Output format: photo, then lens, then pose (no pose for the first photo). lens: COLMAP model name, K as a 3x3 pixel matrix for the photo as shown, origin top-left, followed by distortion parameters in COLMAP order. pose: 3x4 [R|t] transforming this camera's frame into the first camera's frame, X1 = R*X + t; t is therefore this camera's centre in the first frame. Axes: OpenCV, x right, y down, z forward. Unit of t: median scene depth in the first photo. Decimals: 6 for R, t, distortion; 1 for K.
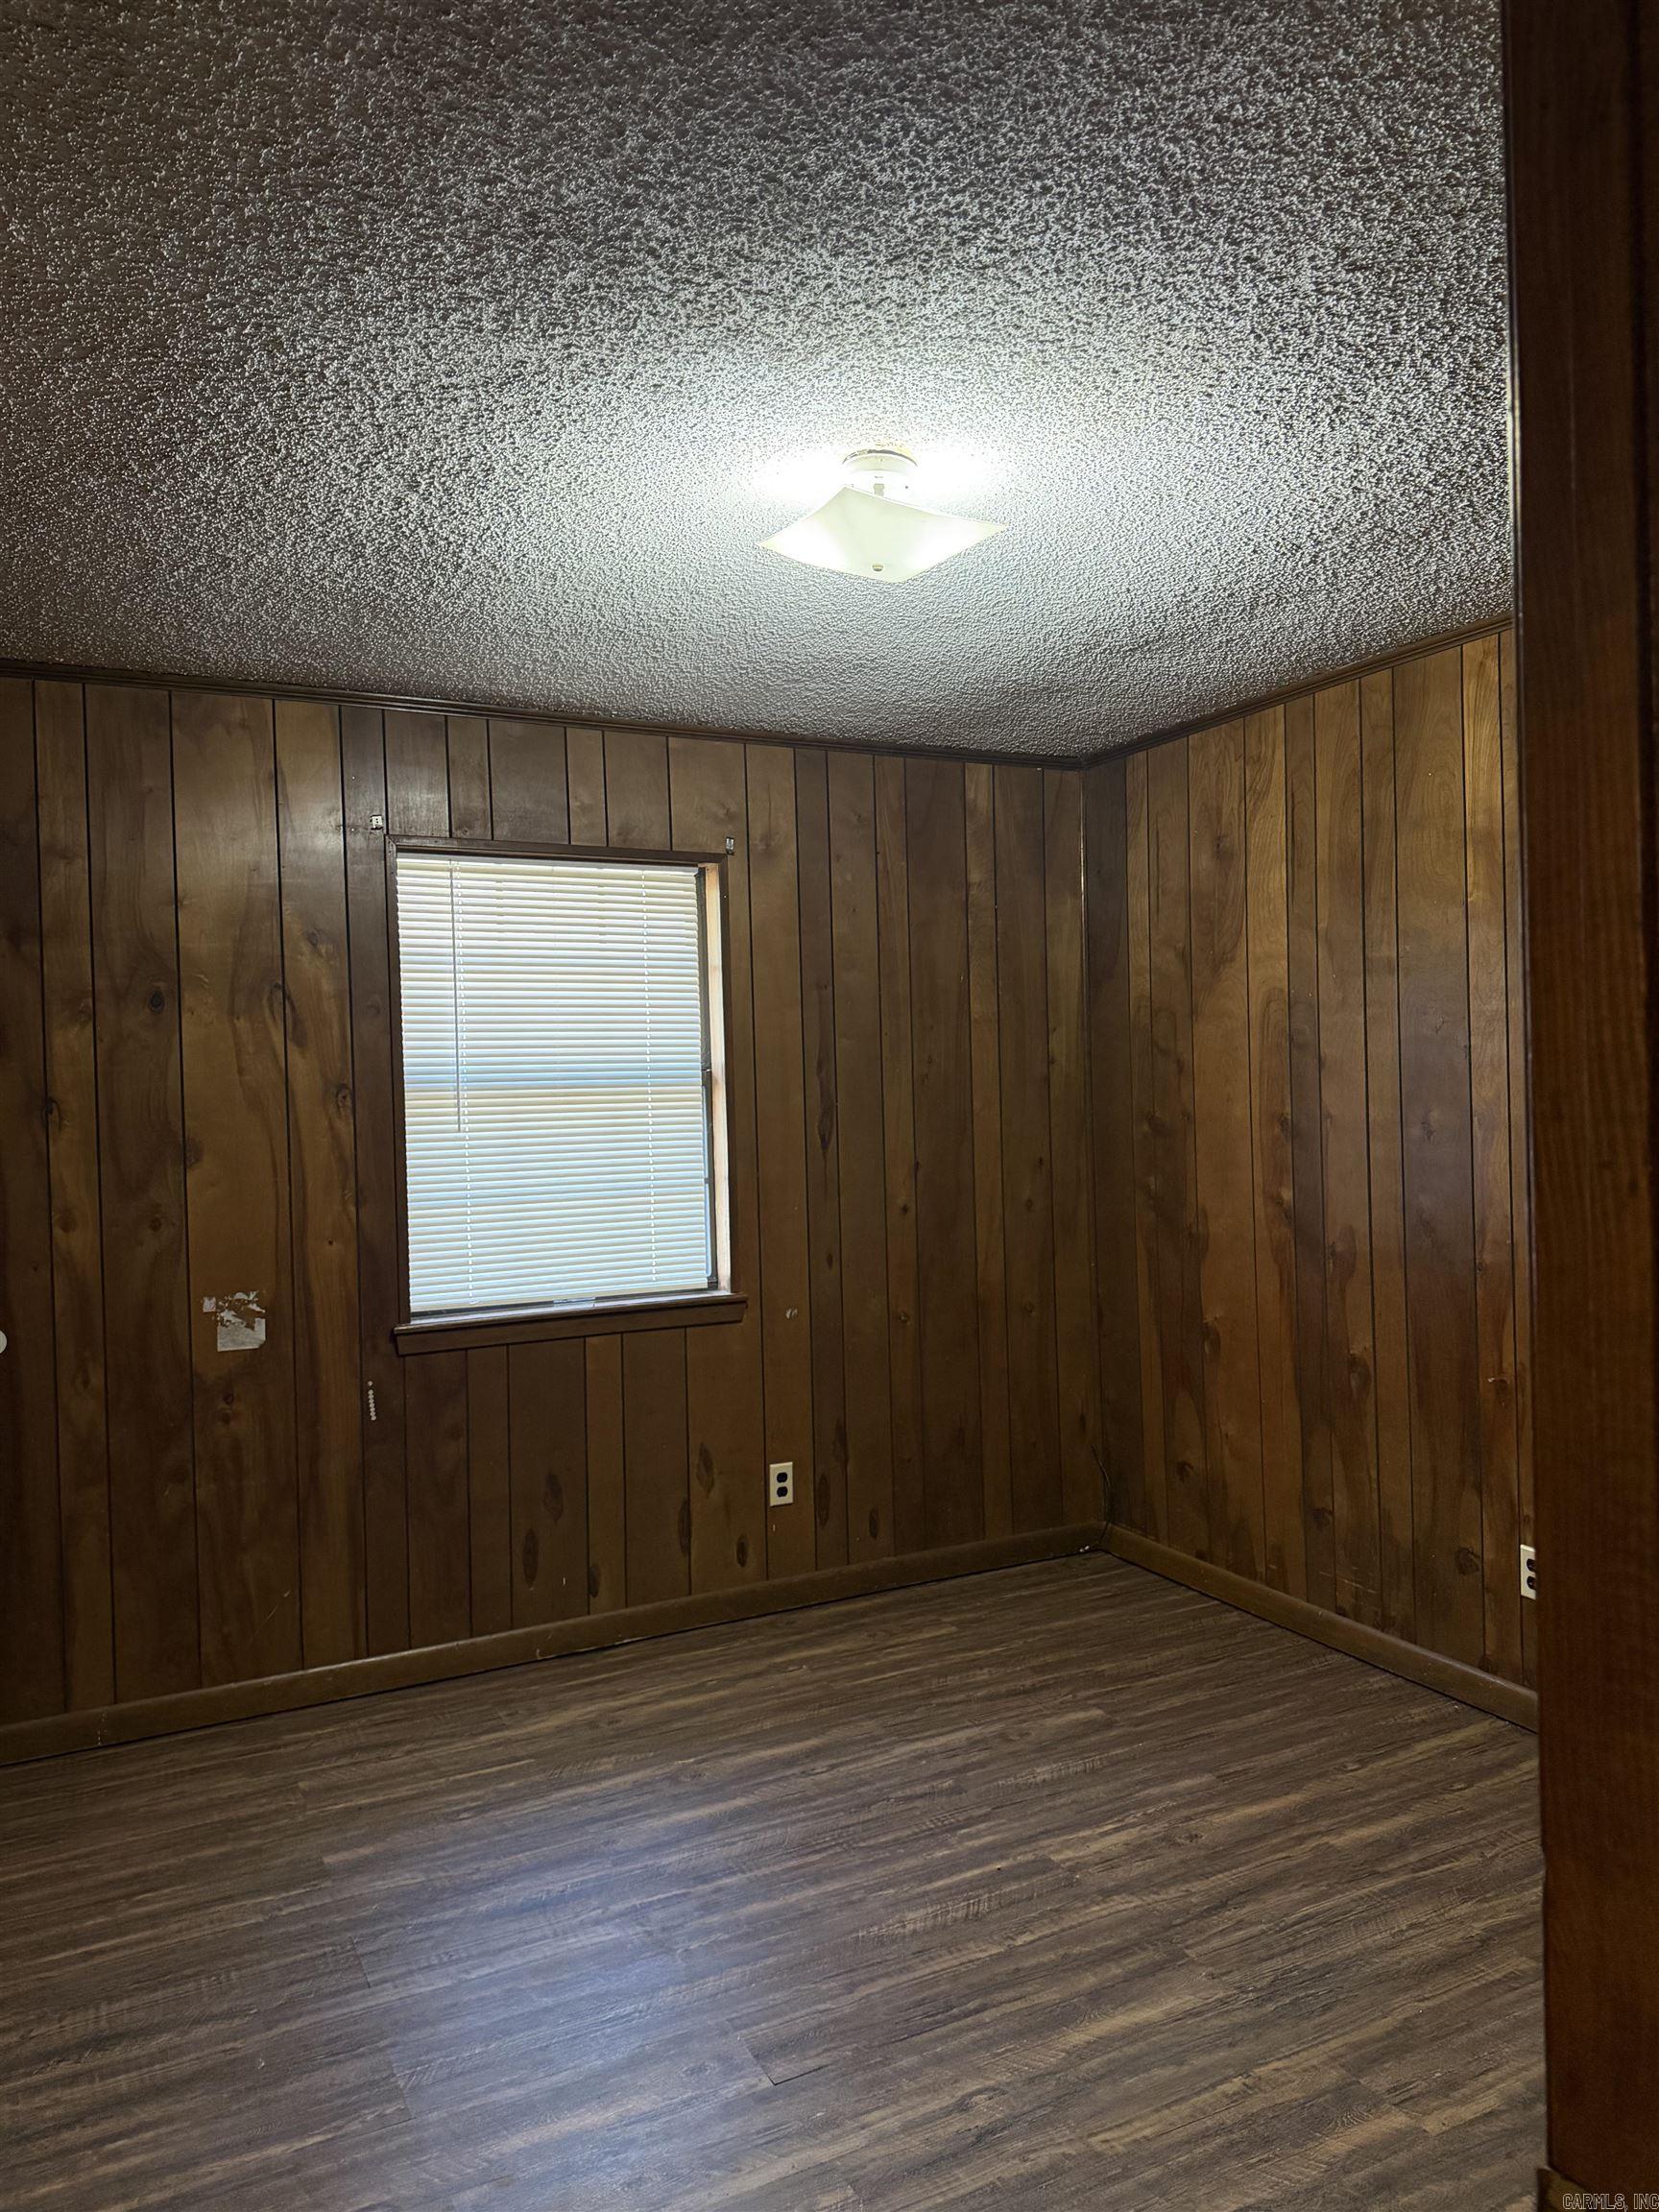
lens RADIAL K [[1568.6, 0, 825.4], [0, 1568.6, 1106.4], [0, 0, 1]] dist [0.078210, -0.088994]
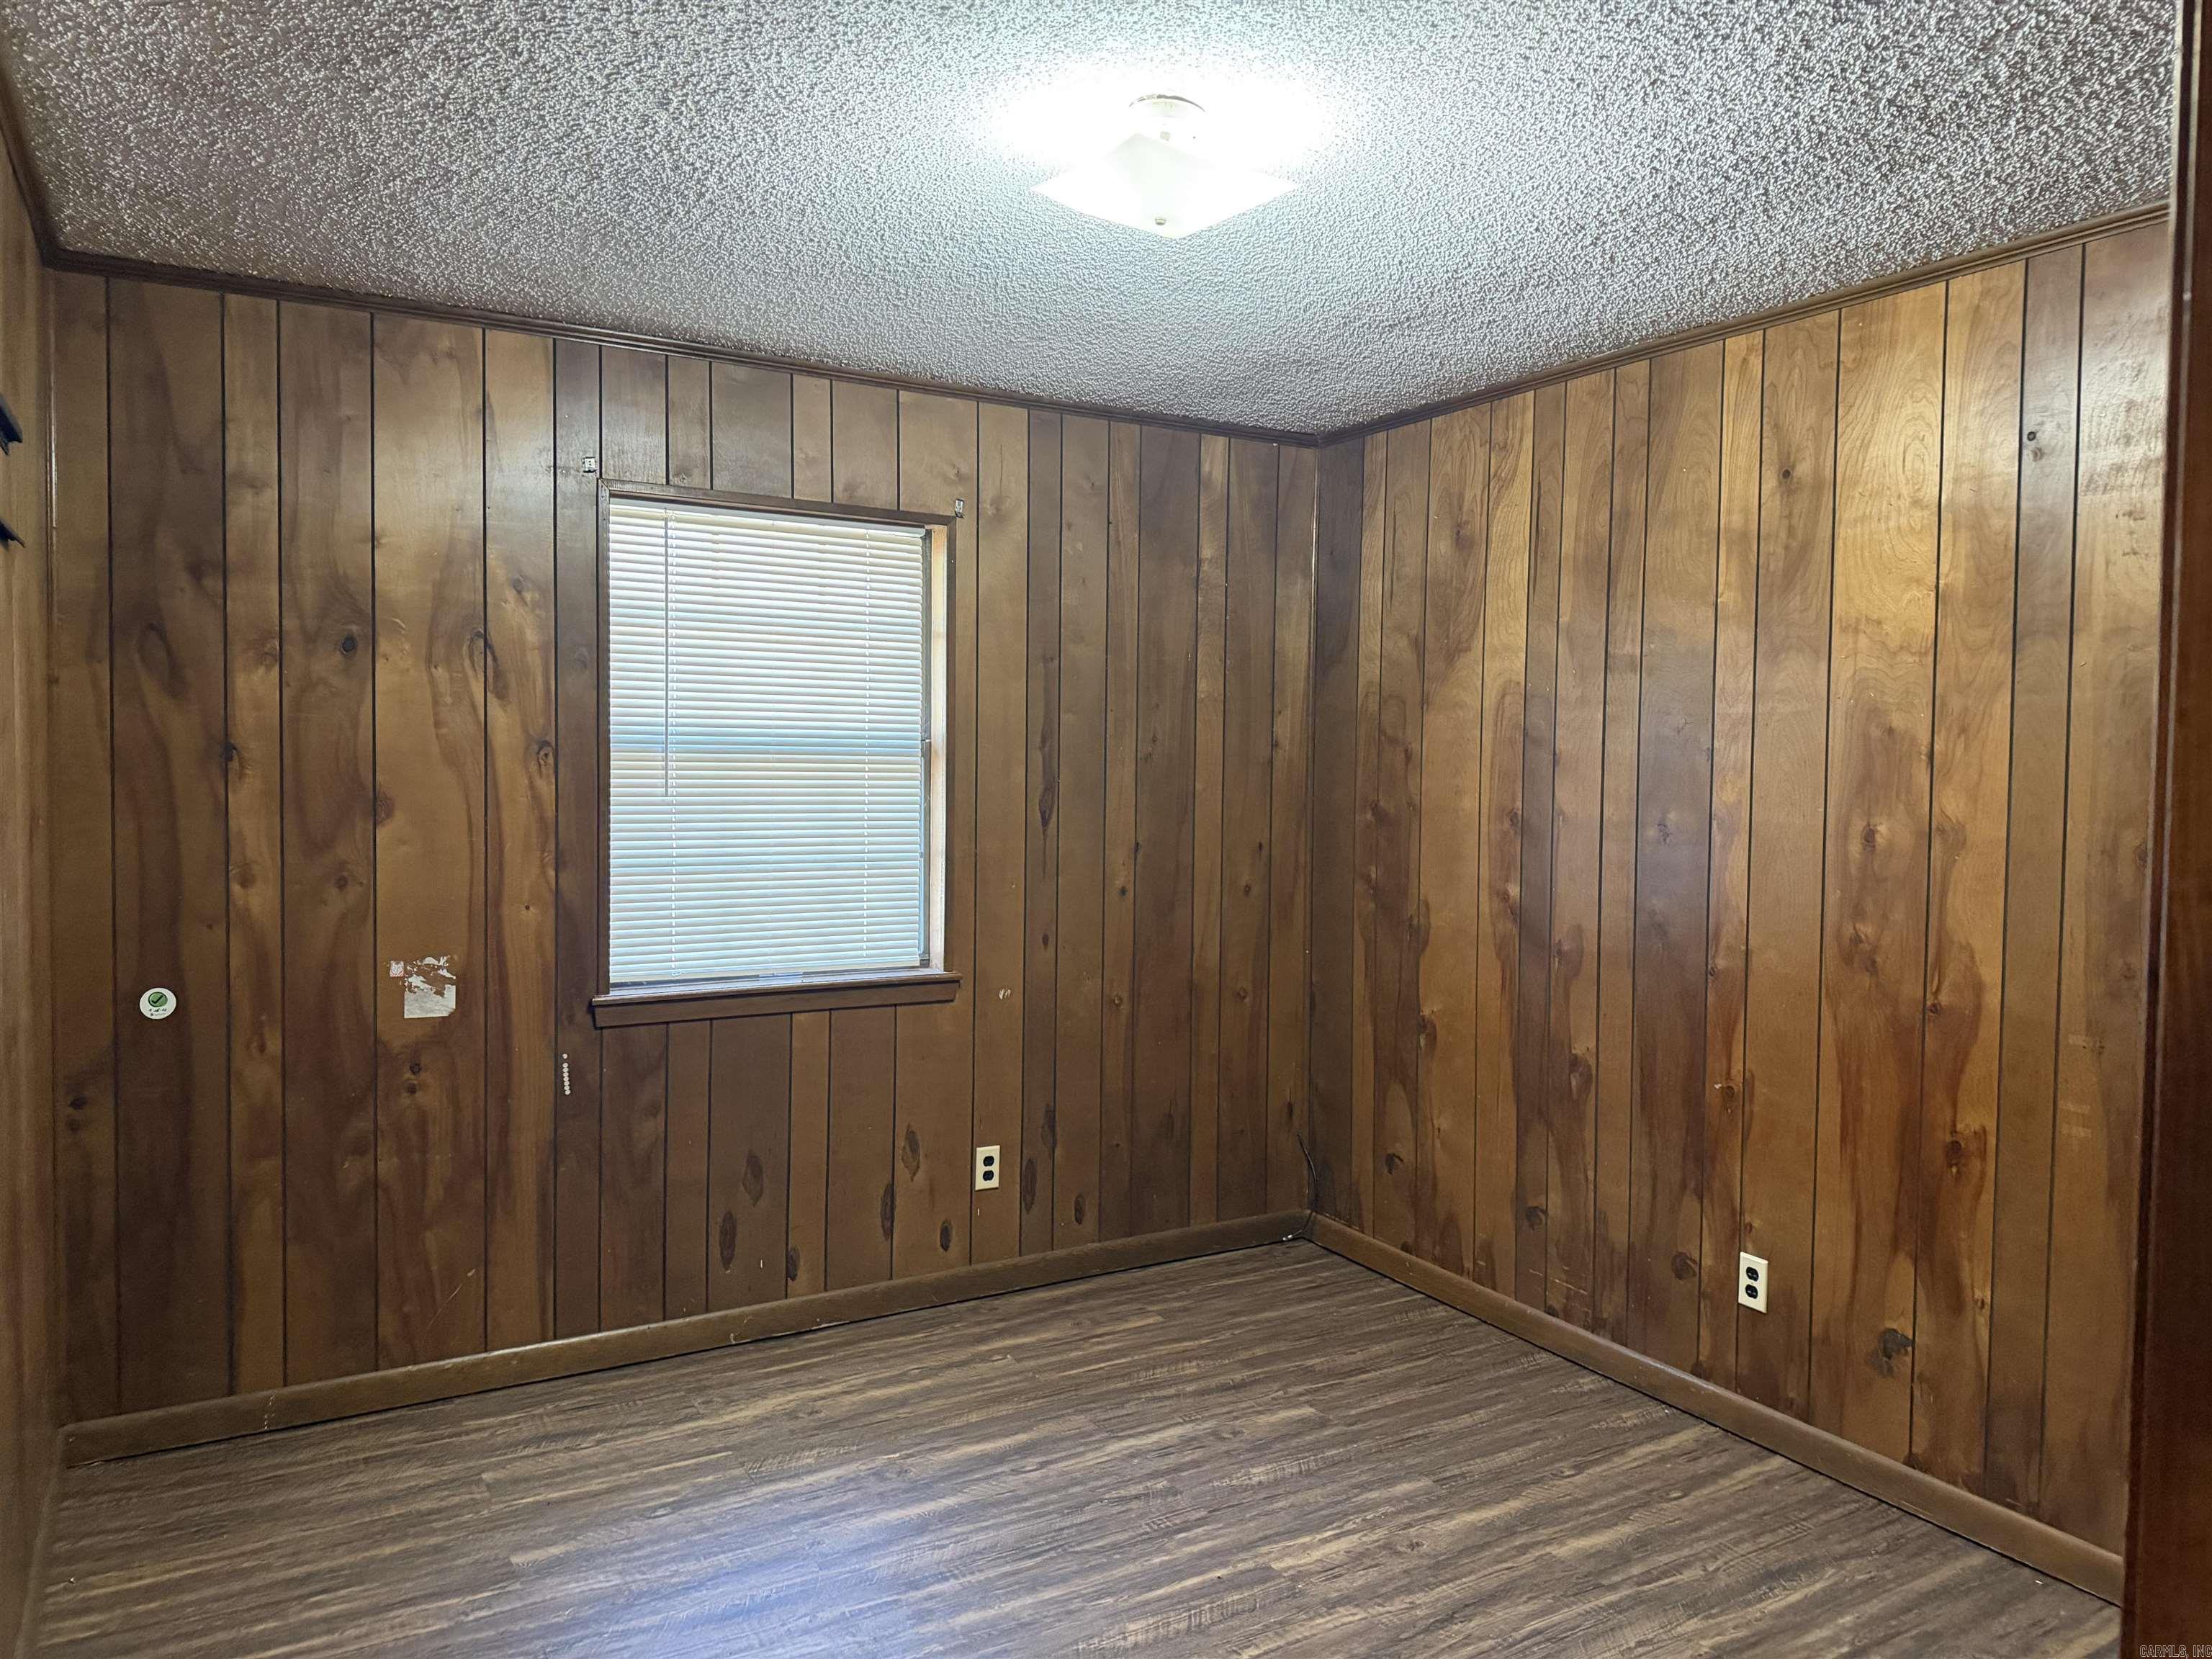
lens RADIAL K [[1568.6, 0, 1096.0], [0, 1568.6, 814.8], [0, 0, 1]] dist [0.078210, -0.088994]
pose [[0.997620, 0.037182, 0.058063, -0.032634], [-0.038688, 0.998937, 0.025047, -0.007109], [-0.057070, -0.027234, 0.997999, 0.035906]]
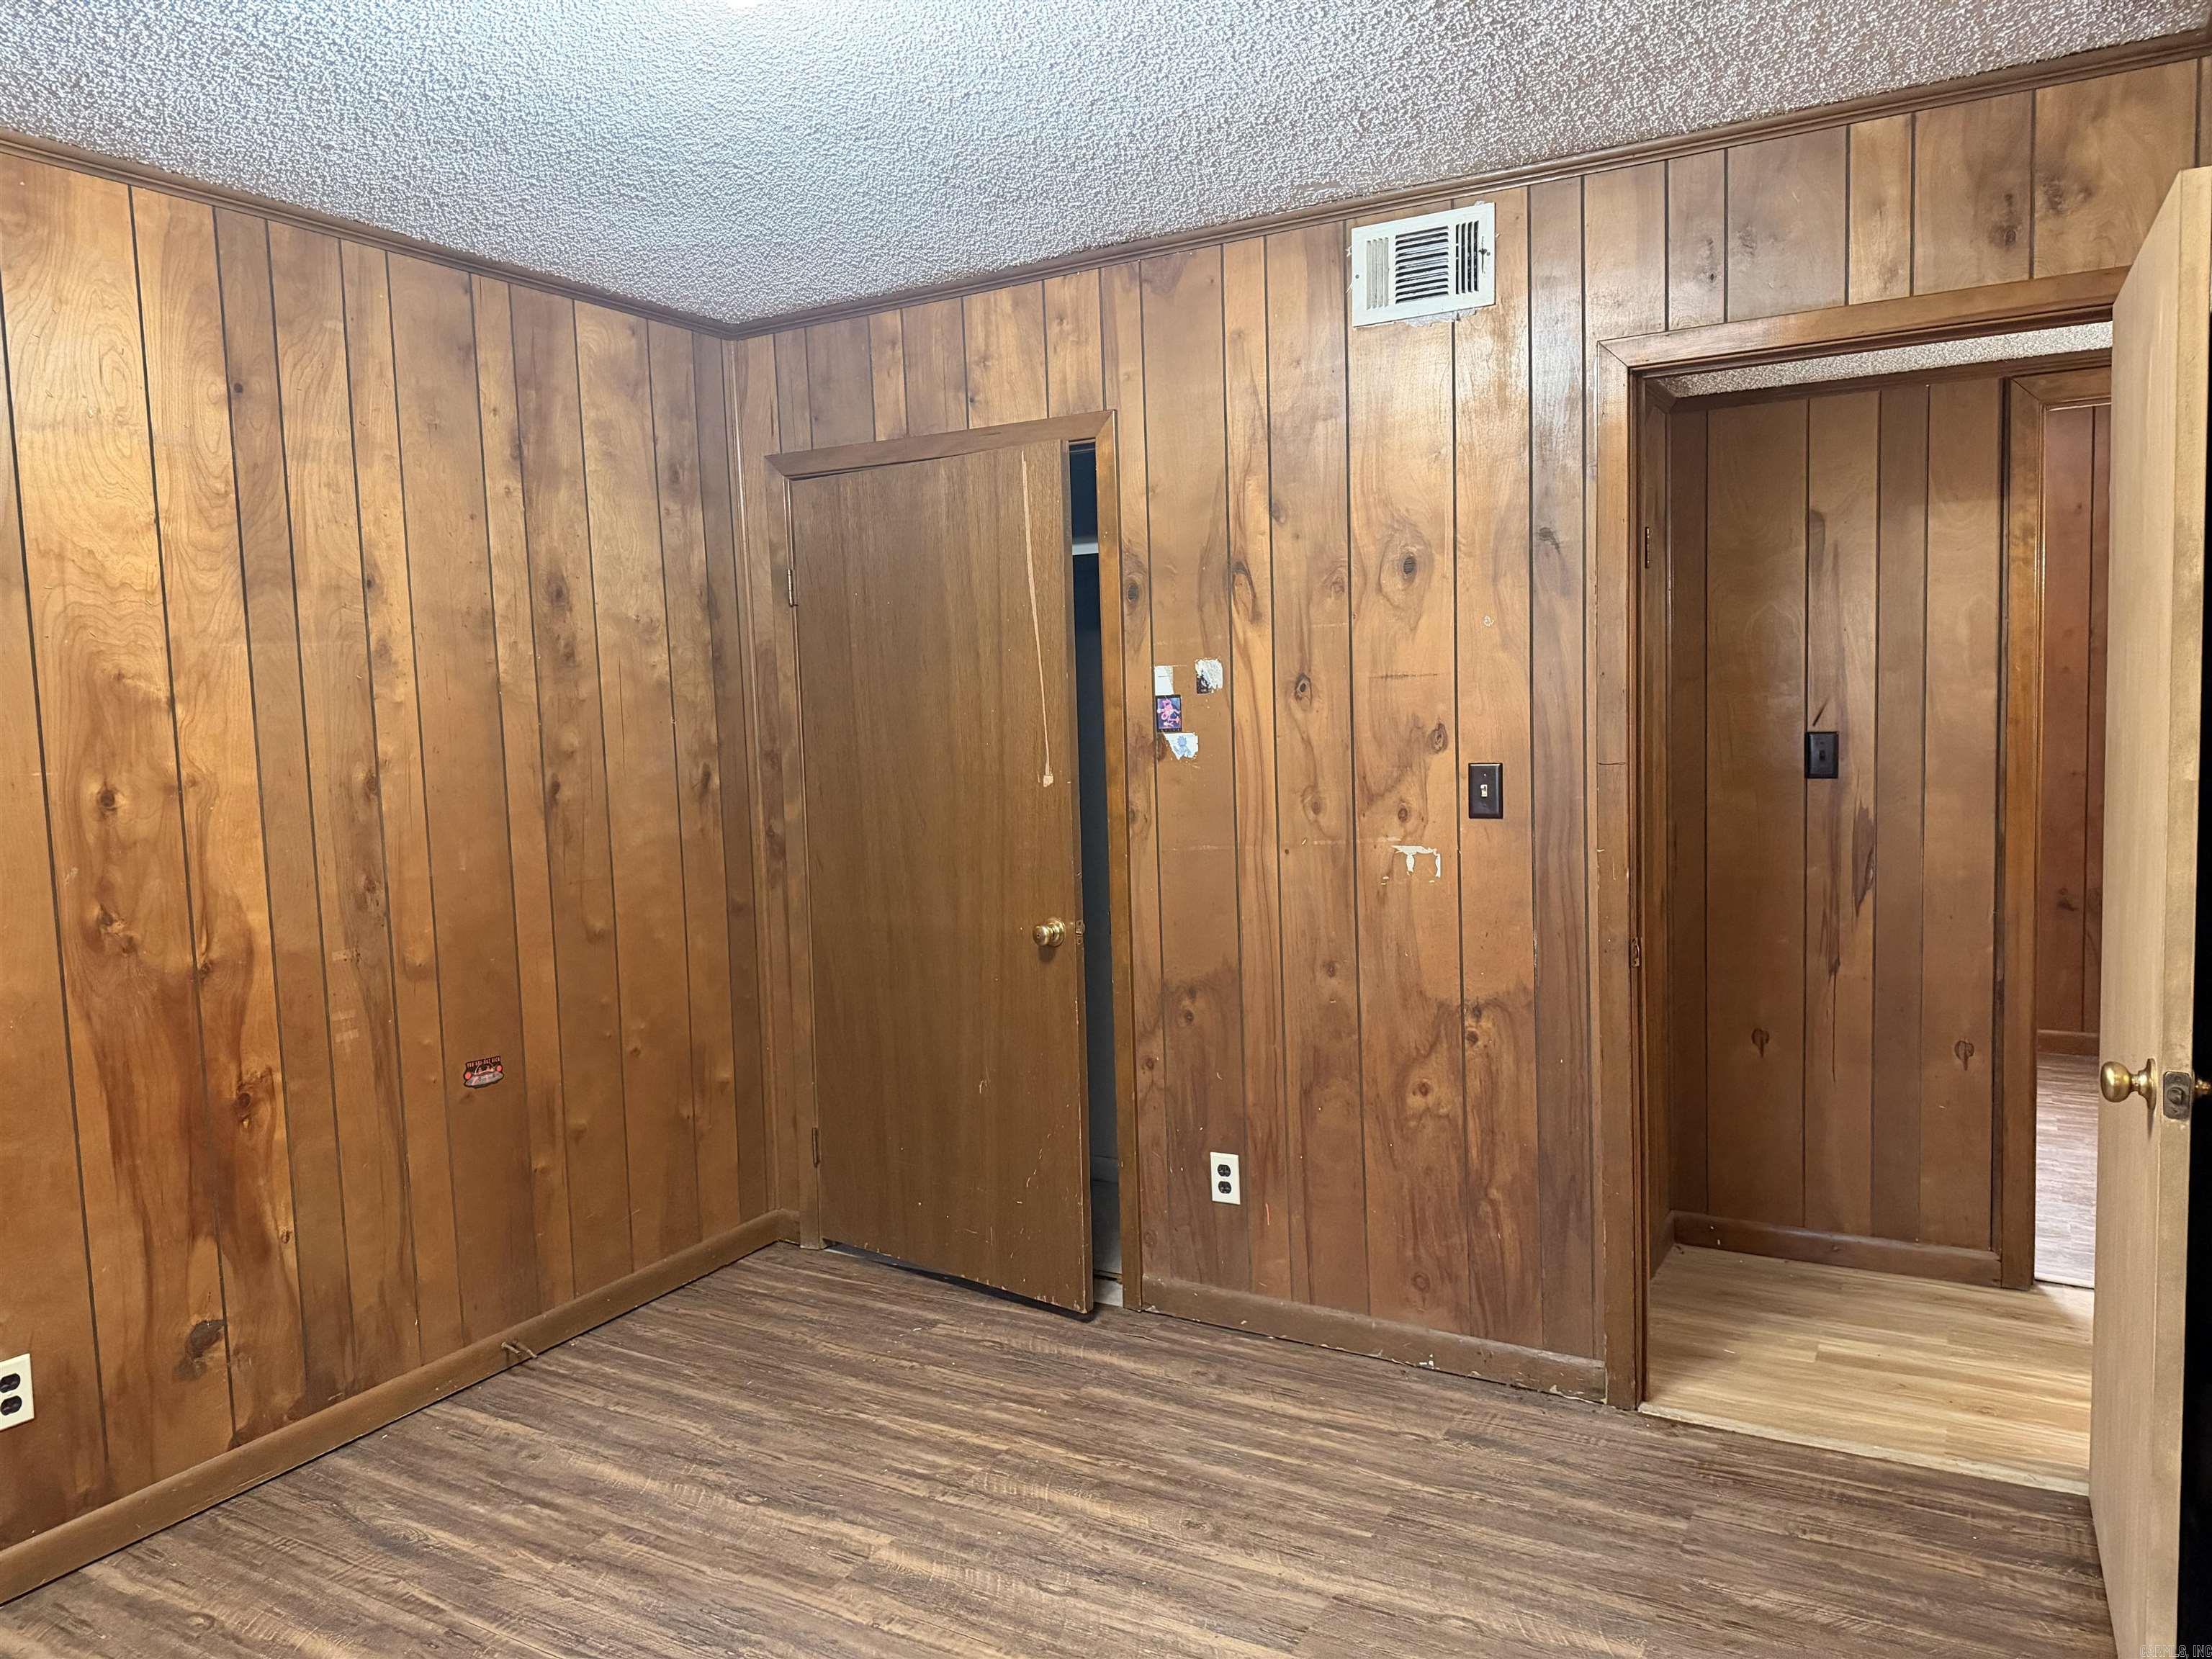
lens RADIAL K [[1568.6, 0, 1107.5], [0, 1568.6, 836.8], [0, 0, 1]] dist [0.078210, -0.088994]
pose [[-0.557938, -0.027963, 0.829411, -0.452241], [0.057962, 0.995678, 0.072559, 0.000640], [-0.827856, 0.088558, -0.553906, 0.904000]]
